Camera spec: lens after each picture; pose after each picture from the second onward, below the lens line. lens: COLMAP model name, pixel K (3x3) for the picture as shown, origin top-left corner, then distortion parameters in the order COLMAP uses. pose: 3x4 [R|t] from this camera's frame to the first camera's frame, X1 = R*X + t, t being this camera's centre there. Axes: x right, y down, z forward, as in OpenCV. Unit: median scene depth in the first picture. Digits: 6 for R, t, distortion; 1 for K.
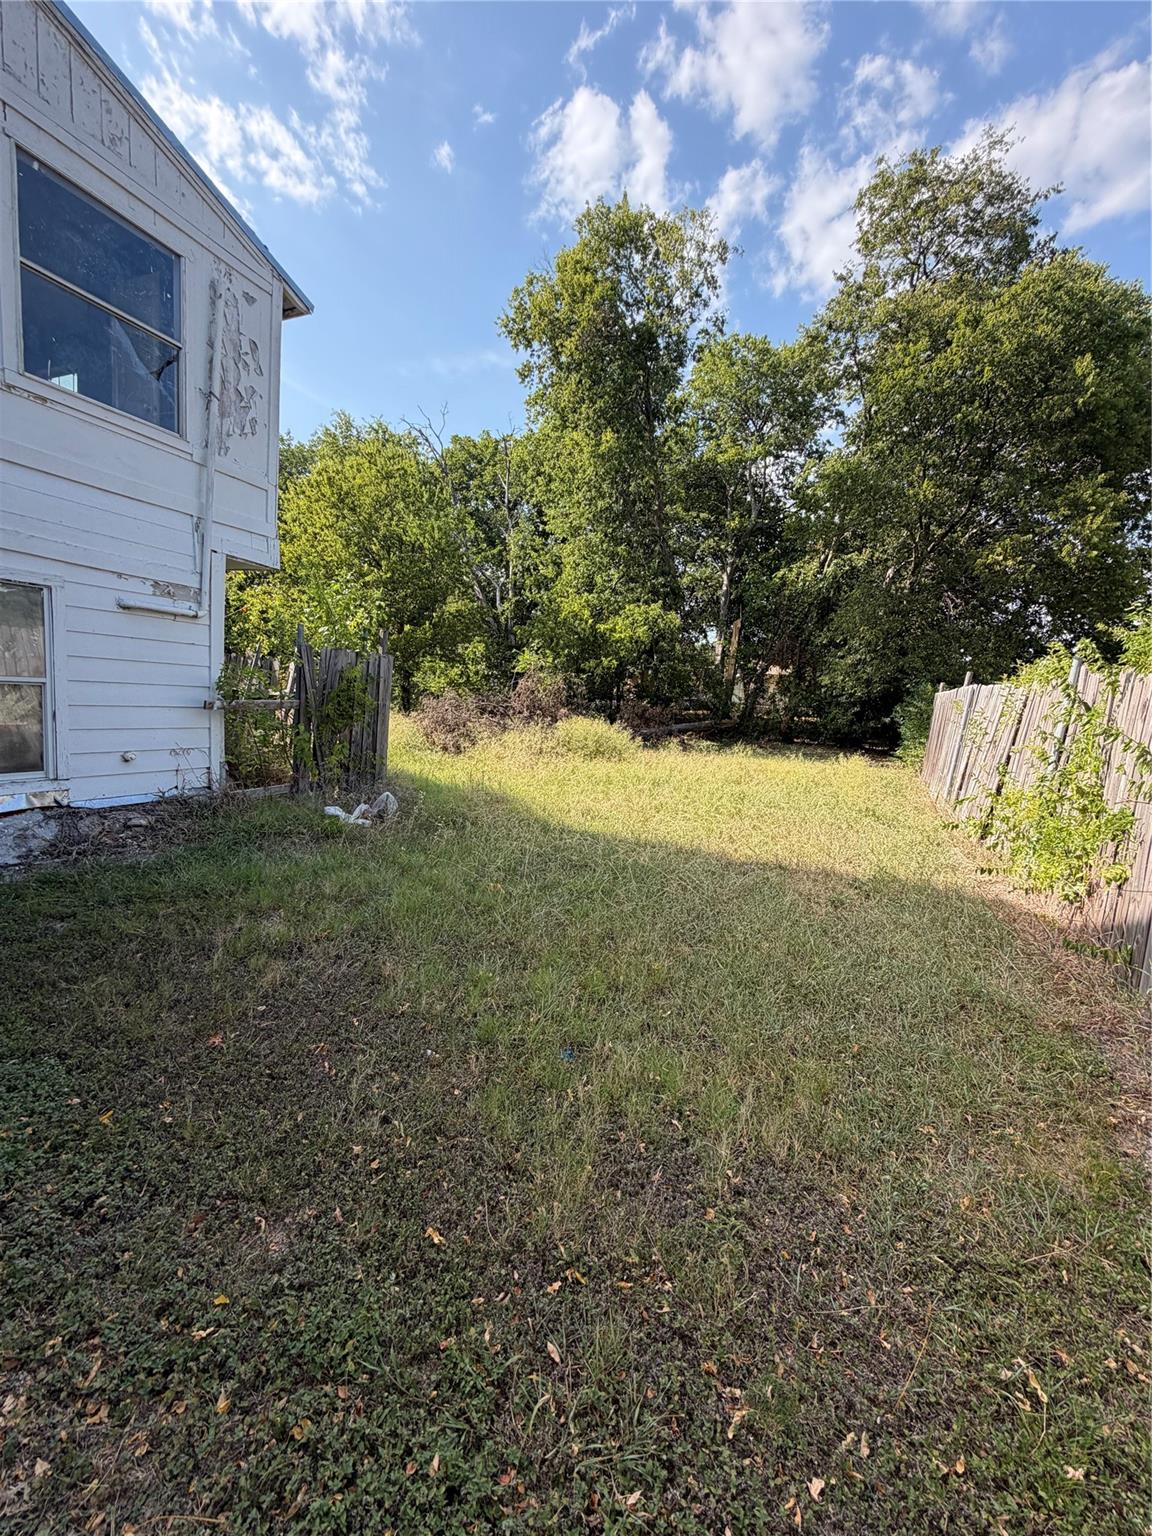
lens RADIAL K [[613.1, 0, 575.4], [0, 613.1, 773.7], [0, 0, 1]] dist [-0.006936, 0.000375]
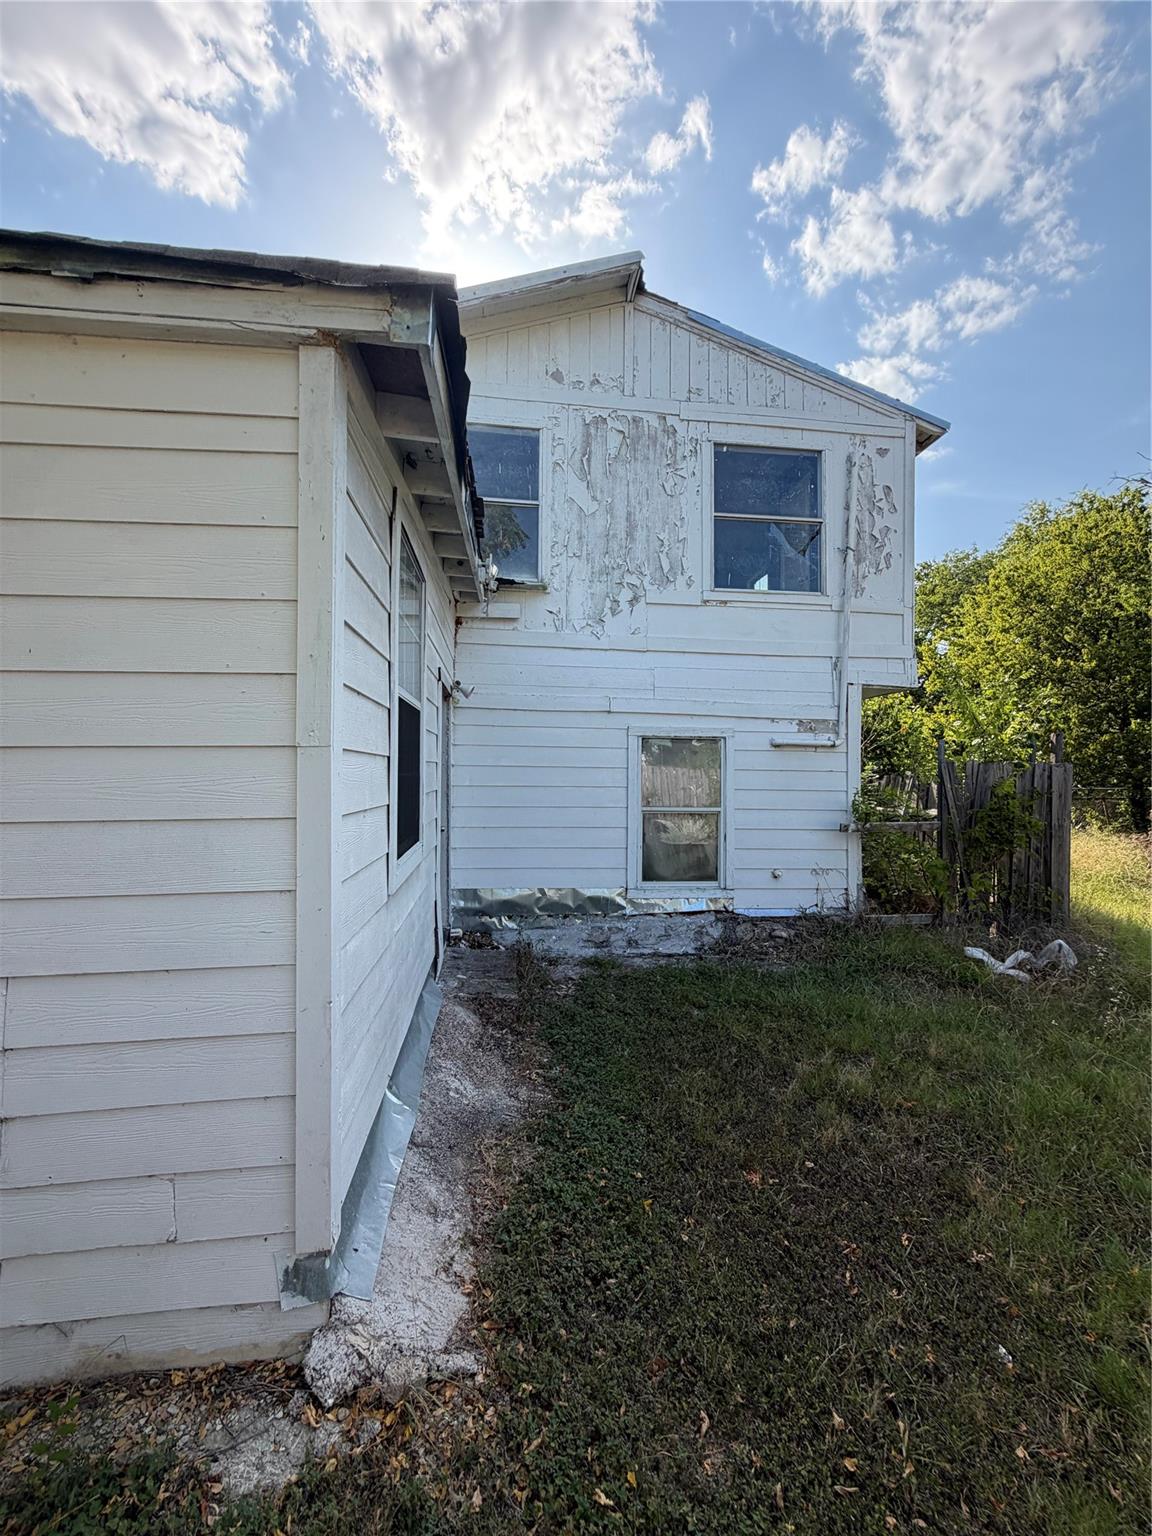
lens RADIAL K [[613.1, 0, 578.4], [0, 613.1, 767.7], [0, 0, 1]] dist [-0.006936, 0.000375]
pose [[0.499151, -0.088873, -0.861945, 0.083664], [-0.086876, 0.984582, -0.151827, -0.016657], [0.862149, 0.150667, 0.483734, 0.097525]]
